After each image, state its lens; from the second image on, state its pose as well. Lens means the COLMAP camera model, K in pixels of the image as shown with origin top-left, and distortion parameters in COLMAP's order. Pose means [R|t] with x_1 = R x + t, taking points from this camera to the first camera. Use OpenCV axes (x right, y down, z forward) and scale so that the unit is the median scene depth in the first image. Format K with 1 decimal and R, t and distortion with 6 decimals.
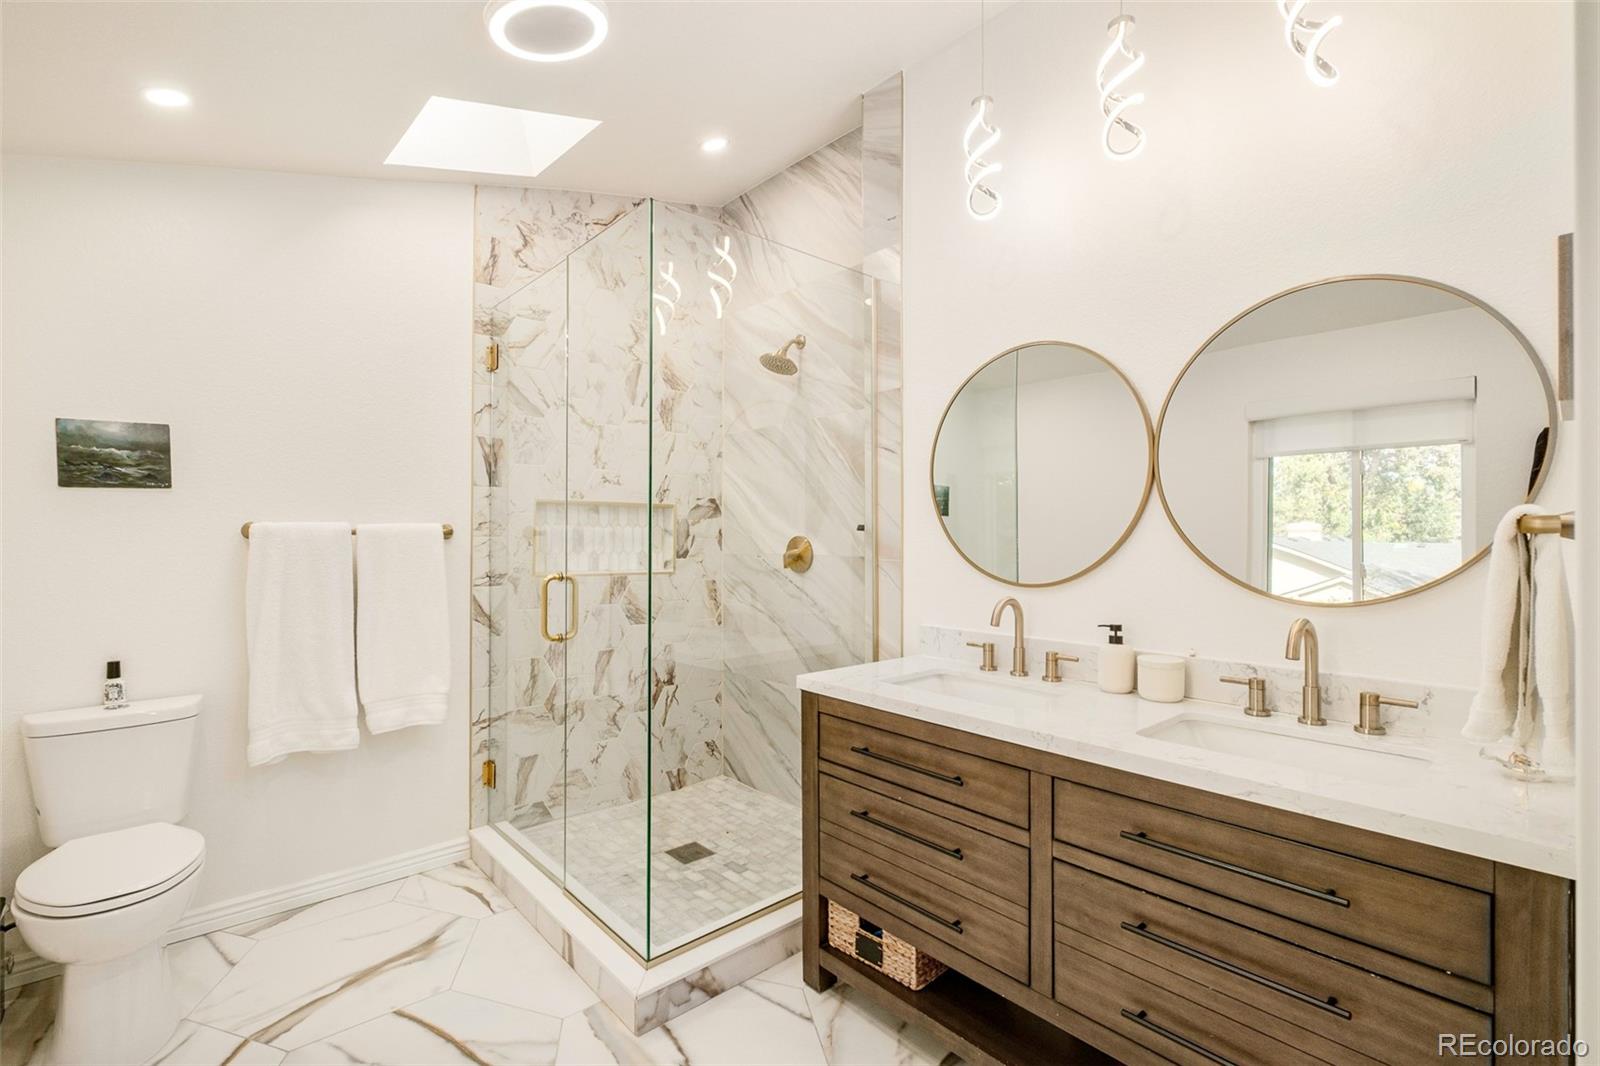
lens RADIAL K [[722.4, 0, 807.1], [0, 722.4, 540.0], [0, 0, 1]] dist [-0.001061, -0.000126]
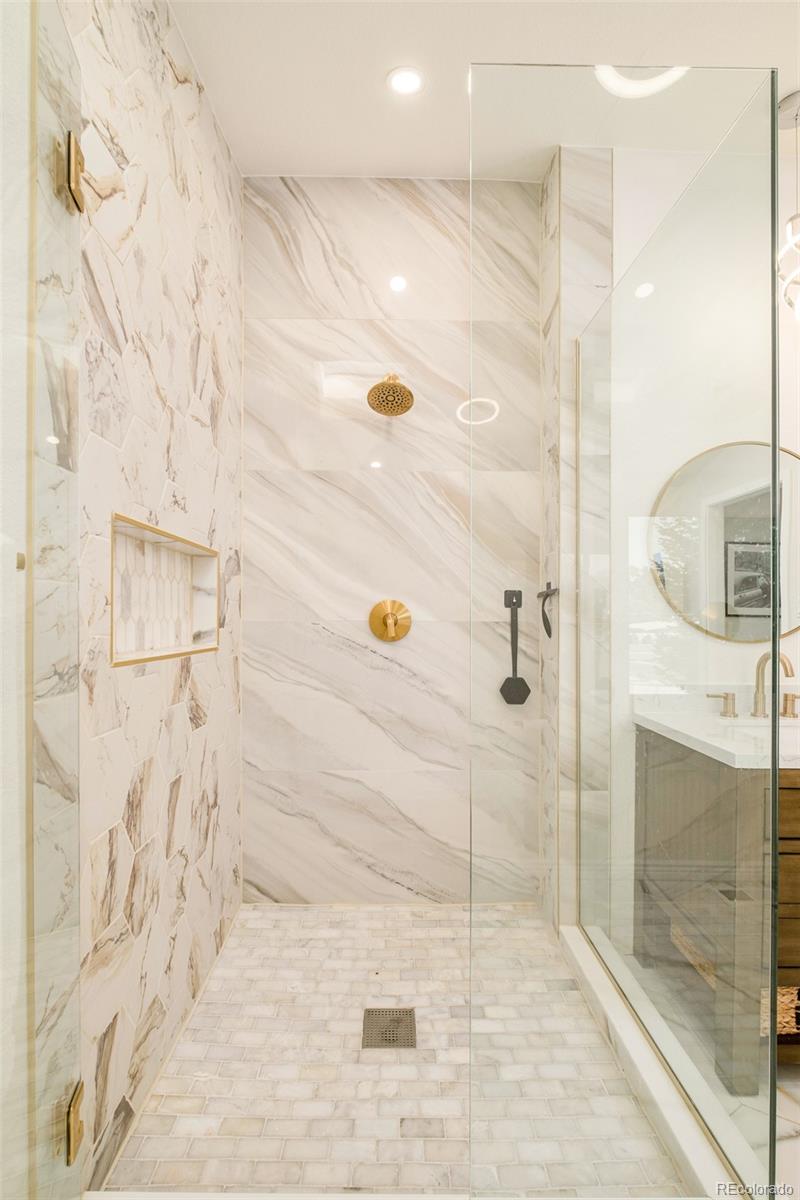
lens RADIAL K [[515.2, 0, 397.2], [0, 515.2, 617.8], [0, 0, 1]] dist [-0.005418, -0.000193]
pose [[0.663089, -0.001716, 0.748539, -0.482183], [-0.001809, 0.999991, 0.003895, 0.014078], [-0.748539, -0.003936, 0.663080, 0.576058]]
